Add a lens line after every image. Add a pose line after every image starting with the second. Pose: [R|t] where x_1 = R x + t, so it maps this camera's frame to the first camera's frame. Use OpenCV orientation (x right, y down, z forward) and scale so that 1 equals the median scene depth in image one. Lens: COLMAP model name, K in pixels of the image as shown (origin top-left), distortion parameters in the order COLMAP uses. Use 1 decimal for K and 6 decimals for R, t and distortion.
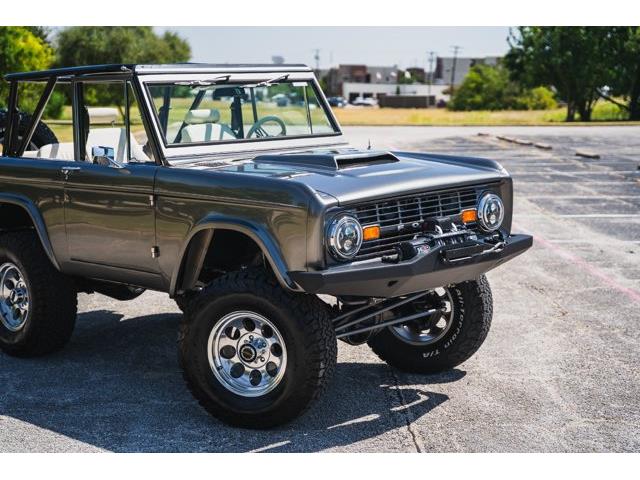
lens RADIAL K [[1089.6, 0, 320.0], [0, 1089.6, 240.0], [0, 0, 1]] dist [0.226904, 0.102935]
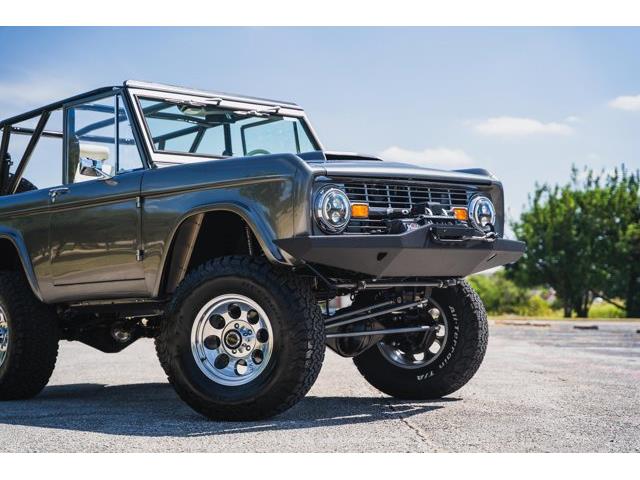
lens RADIAL K [[1089.6, 0, 320.0], [0, 1089.6, 240.0], [0, 0, 1]] dist [0.226904, 0.102935]
pose [[0.999997, -0.002304, 0.001163, 0.008930], [0.002480, 0.982522, -0.186131, 0.181237], [-0.000714, 0.186133, 0.982524, 0.036401]]
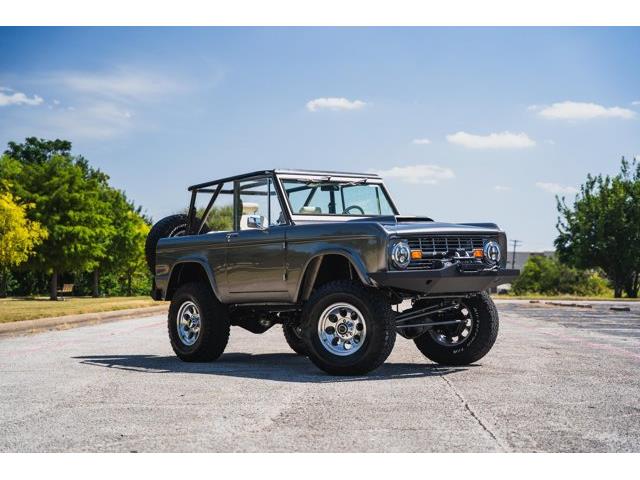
lens RADIAL K [[999.8, 0, 320.0], [0, 999.8, 240.0], [0, 0, 1]] dist [0.030713, 0.801627]
pose [[0.997567, -0.002389, -0.069667, 0.005446], [-0.009533, 0.985348, -0.170289, 0.211067], [0.069053, 0.170539, 0.982928, -0.474706]]
